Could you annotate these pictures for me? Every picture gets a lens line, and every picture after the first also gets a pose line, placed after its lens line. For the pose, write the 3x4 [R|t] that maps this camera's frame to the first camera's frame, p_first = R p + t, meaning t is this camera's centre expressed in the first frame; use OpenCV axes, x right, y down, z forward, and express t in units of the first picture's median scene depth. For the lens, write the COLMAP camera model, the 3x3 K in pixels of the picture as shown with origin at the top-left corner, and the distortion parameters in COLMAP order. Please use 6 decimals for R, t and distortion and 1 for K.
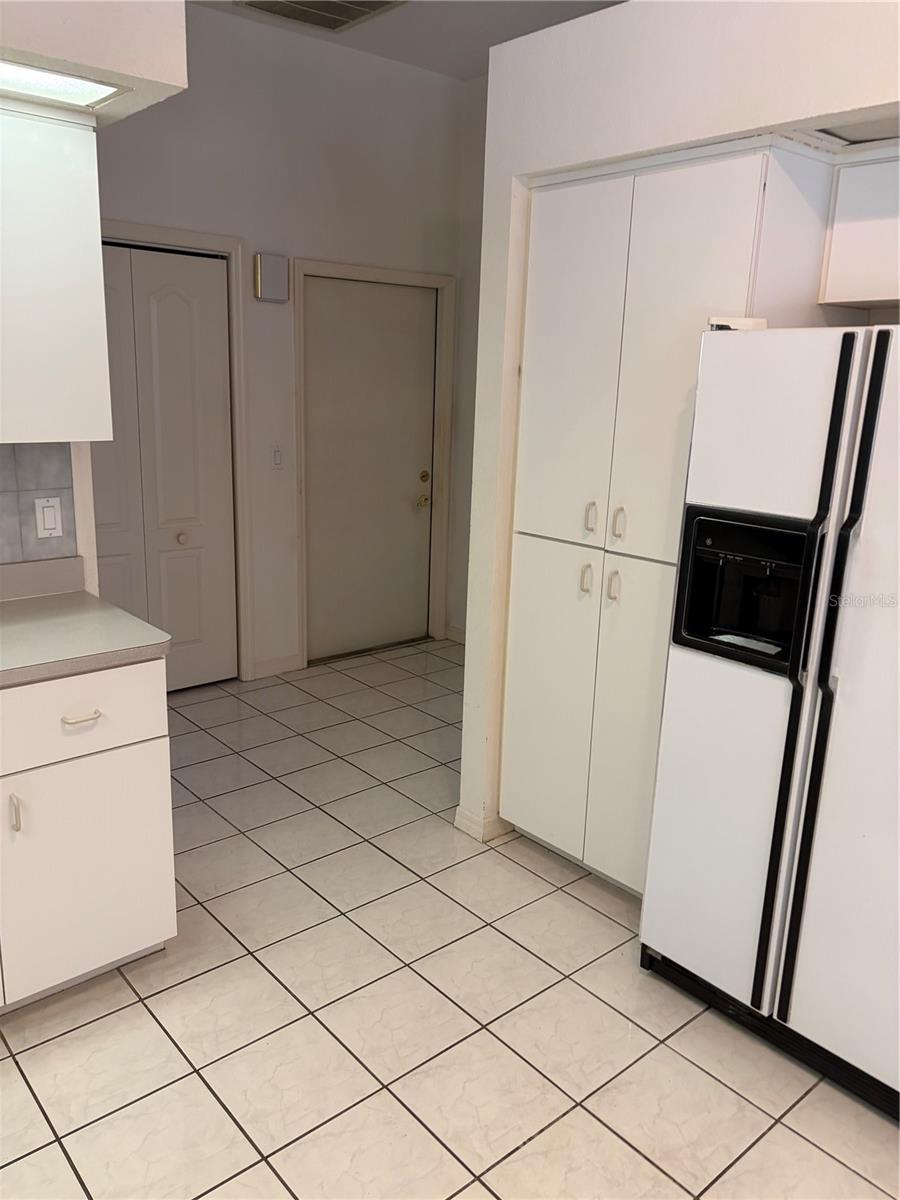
lens RADIAL K [[912.0, 0, 457.8], [0, 912.0, 599.6], [0, 0, 1]] dist [0.062547, -0.090795]
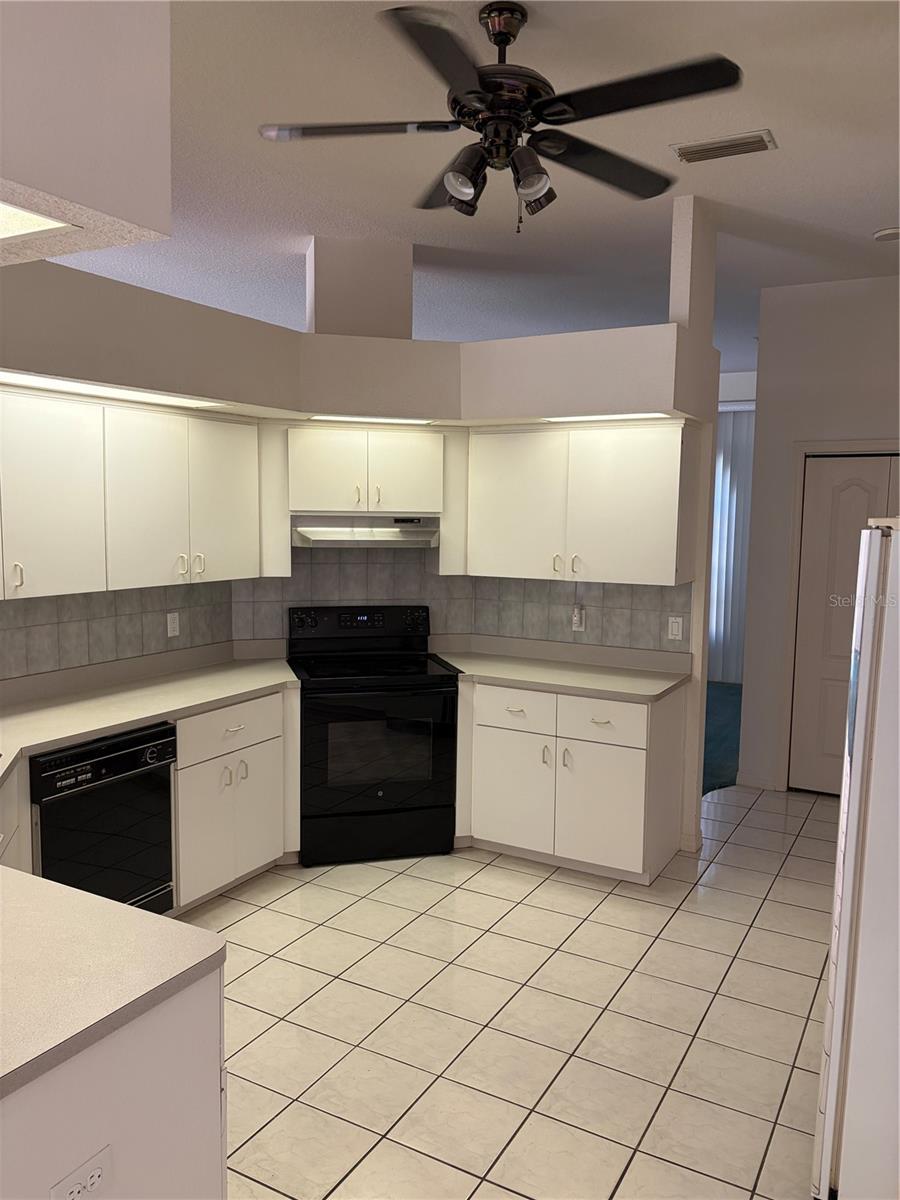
lens RADIAL K [[912.0, 0, 457.8], [0, 912.0, 599.6], [0, 0, 1]] dist [0.062547, -0.090795]
pose [[0.345506, 0.063225, -0.936284, 1.060566], [-0.233867, 0.972049, -0.020662, -0.008797], [0.908808, 0.226105, 0.350635, -0.011787]]
